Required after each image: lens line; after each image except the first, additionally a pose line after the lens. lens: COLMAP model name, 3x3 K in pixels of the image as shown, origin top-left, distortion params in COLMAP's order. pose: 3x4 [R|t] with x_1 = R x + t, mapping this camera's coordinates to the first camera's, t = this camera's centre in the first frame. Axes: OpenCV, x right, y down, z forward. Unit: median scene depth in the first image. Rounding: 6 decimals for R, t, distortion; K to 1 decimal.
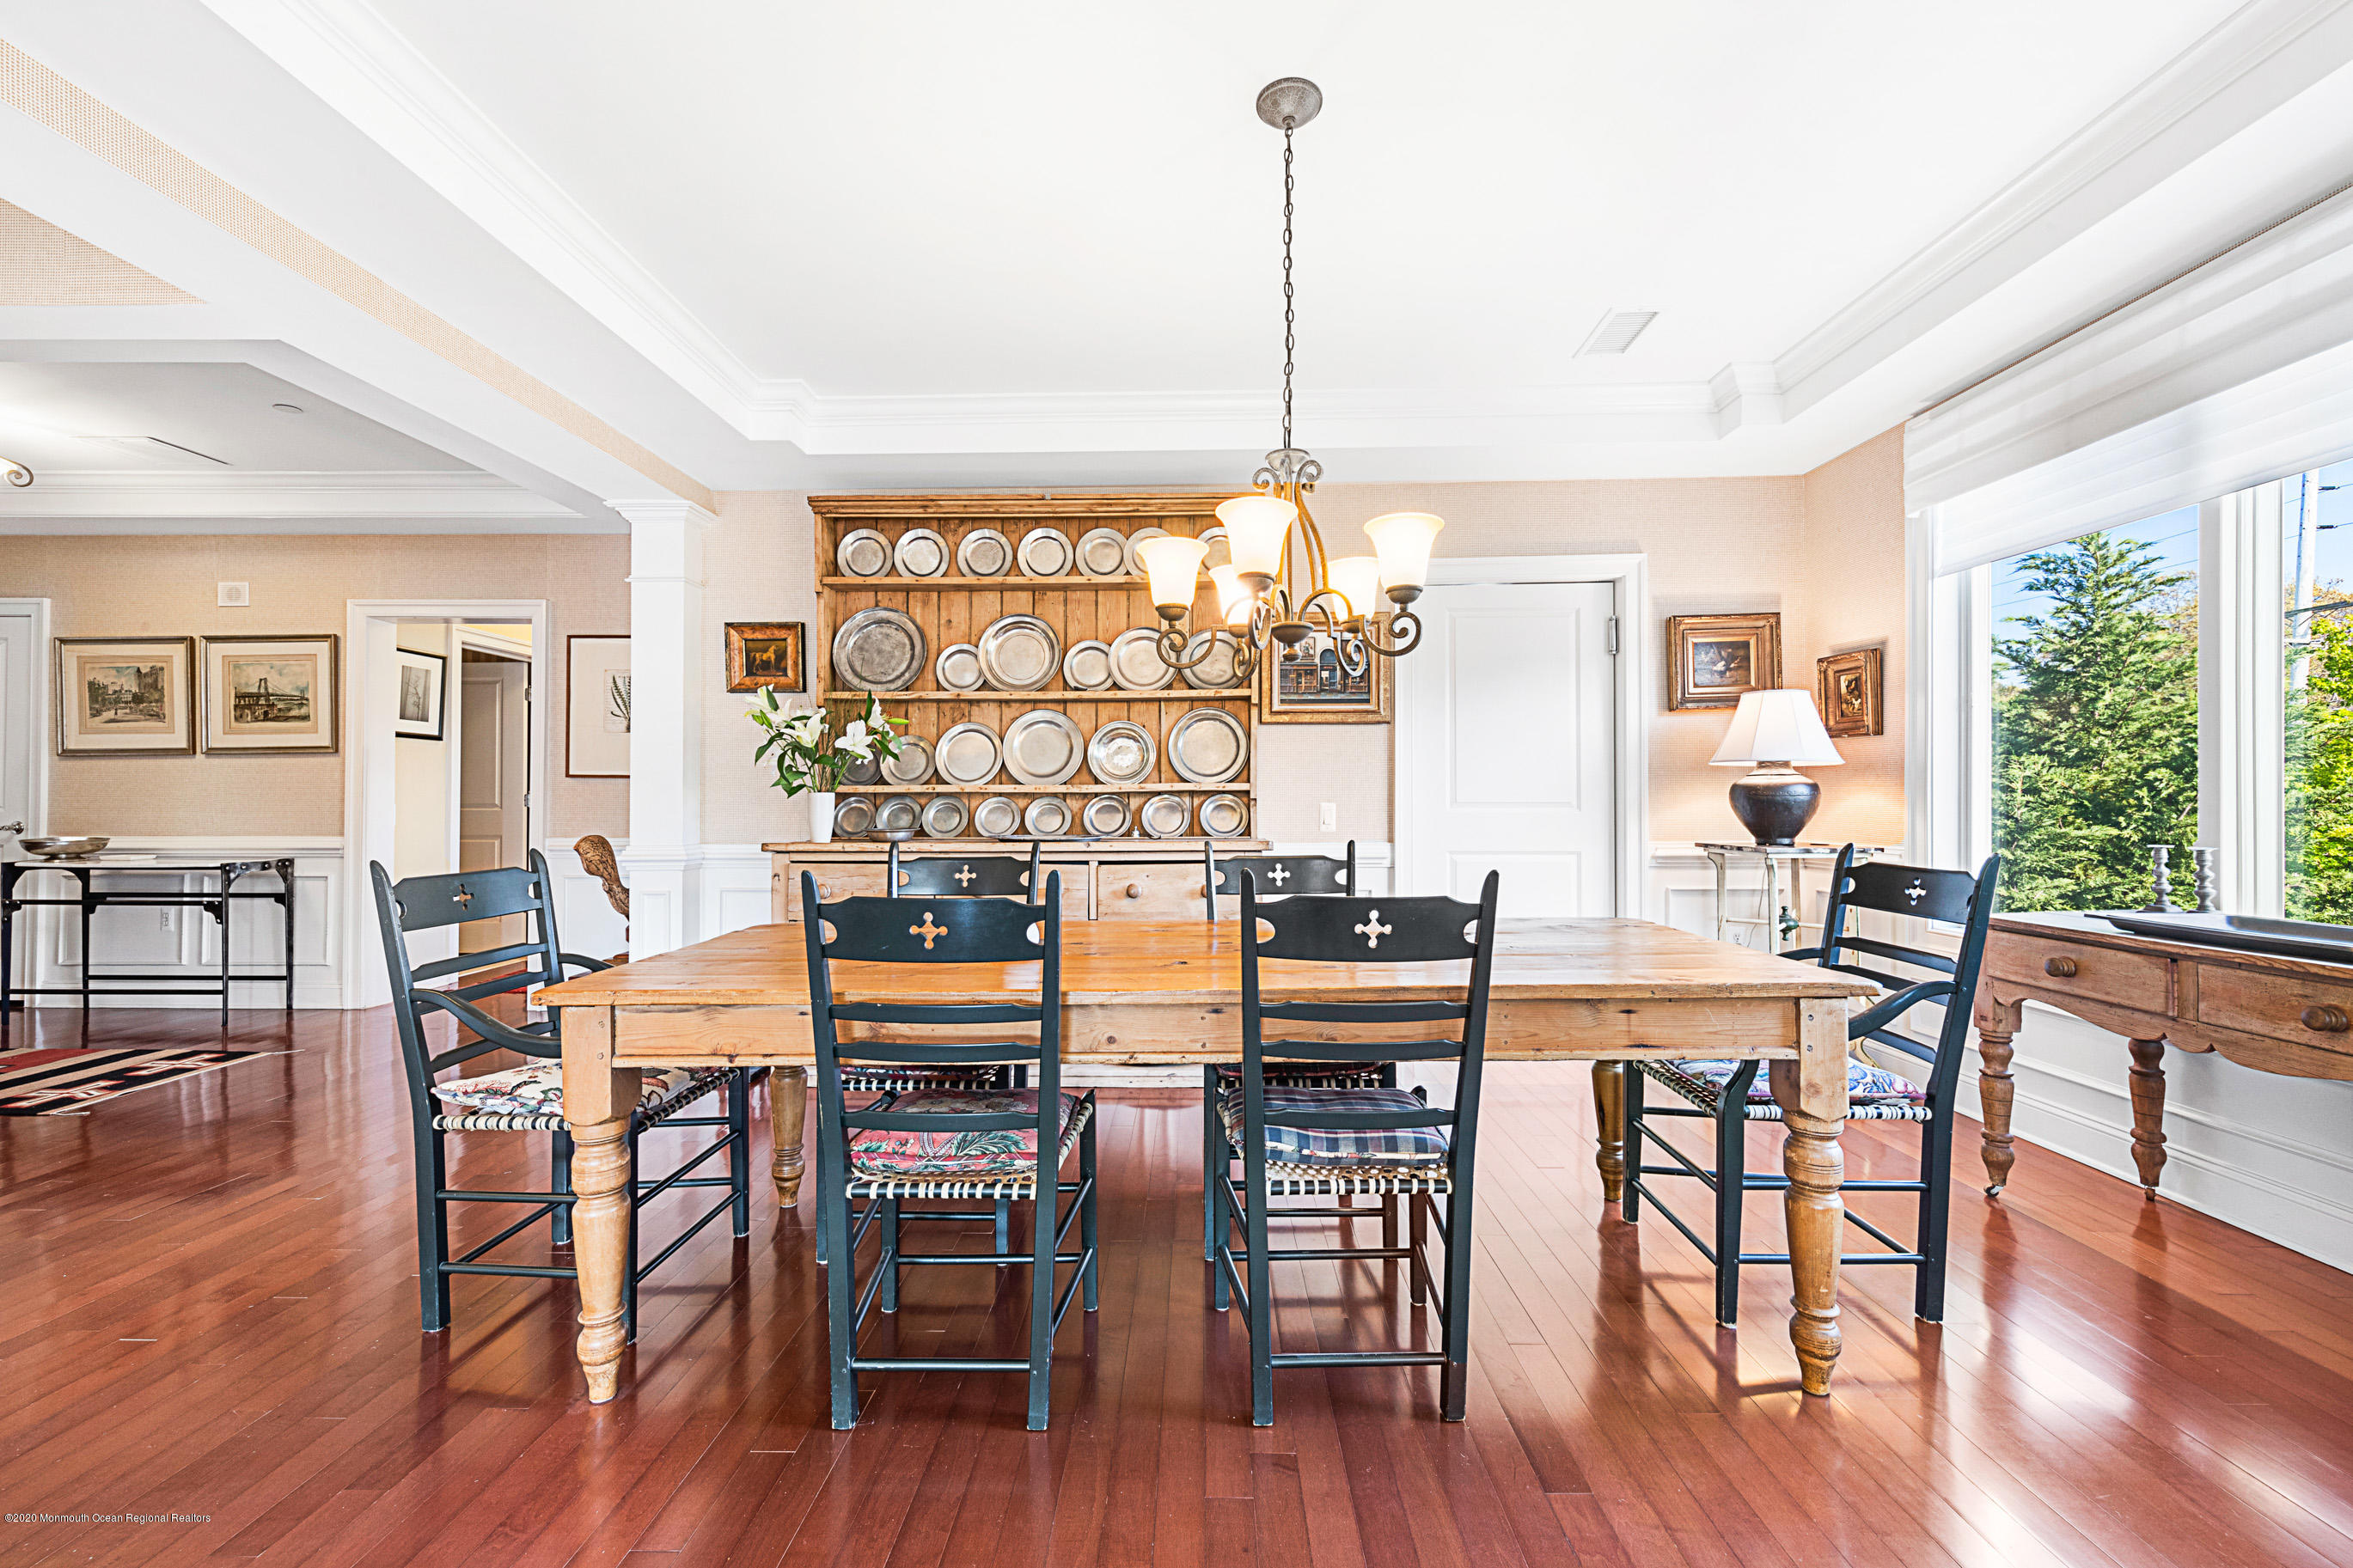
lens RADIAL K [[962.1, 0, 1183.0], [0, 962.1, 791.1], [0, 0, 1]] dist [0.001052, -0.000029]
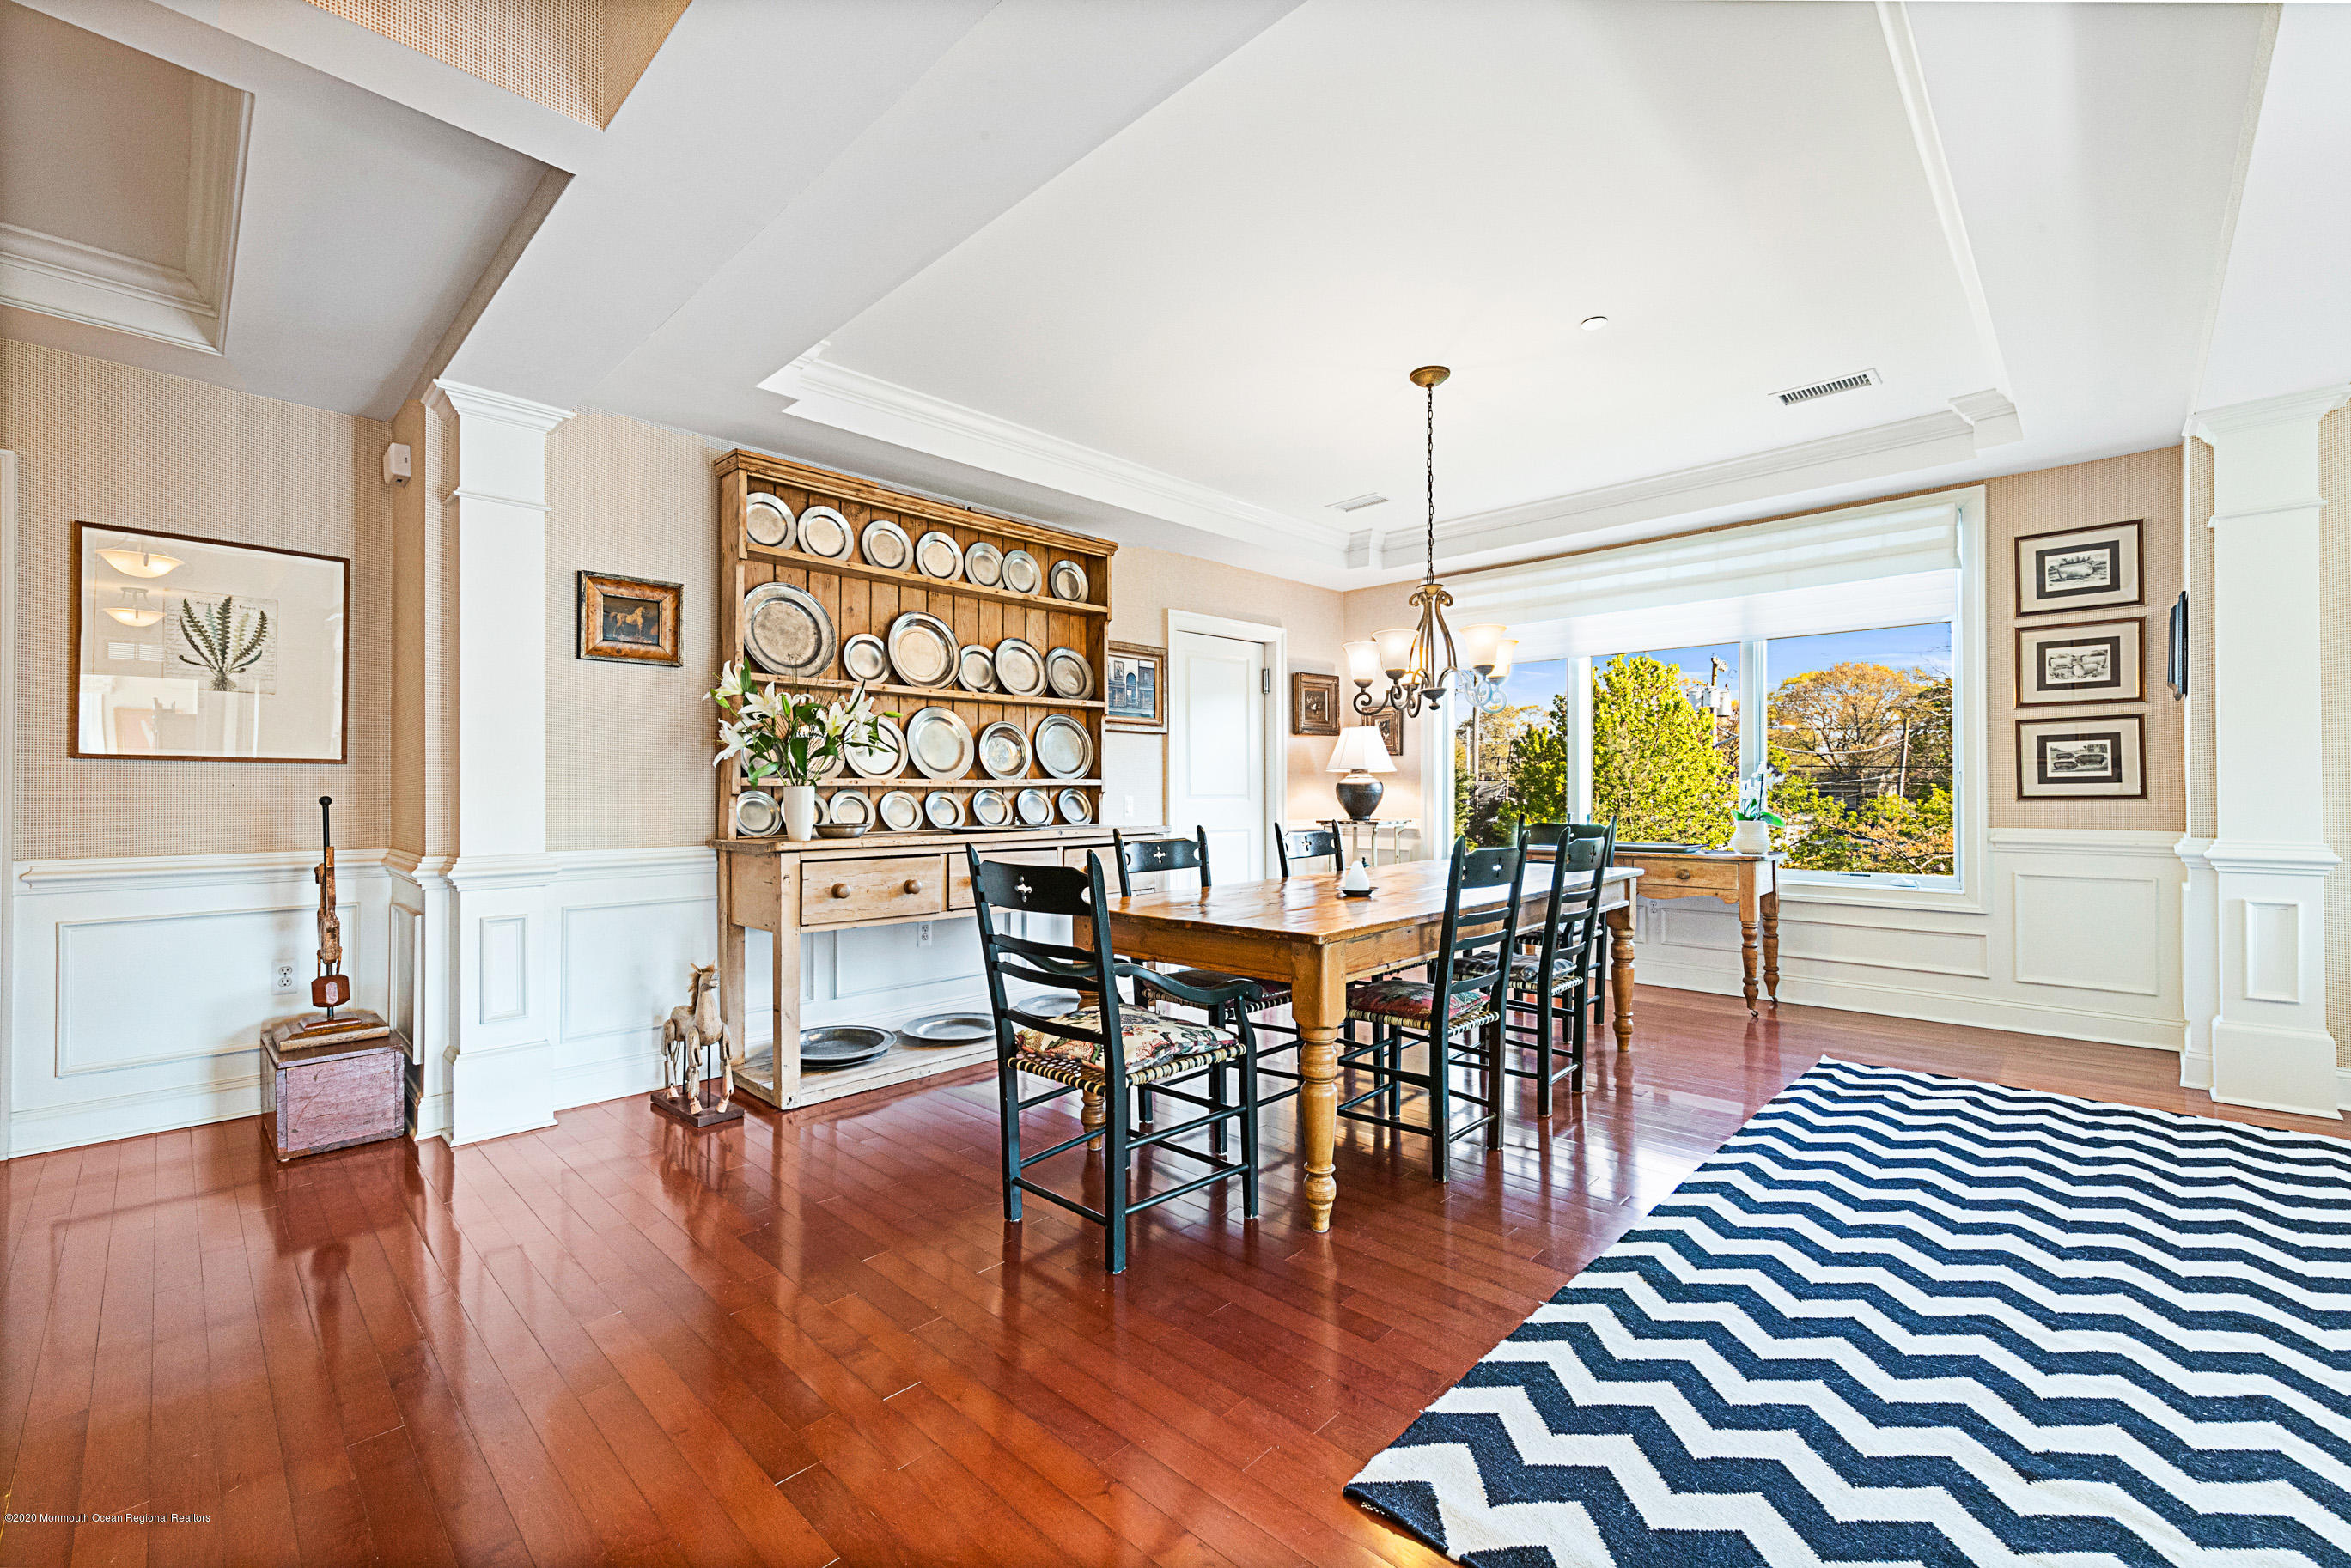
lens RADIAL K [[961.2, 0, 1191.9], [0, 961.2, 787.5], [0, 0, 1]] dist [0.001052, -0.000029]
pose [[0.673935, 0.003012, 0.738784, -0.728183], [-0.004506, 0.999990, 0.000034, 0.001767], [-0.738777, -0.003351, 0.673942, 0.095871]]
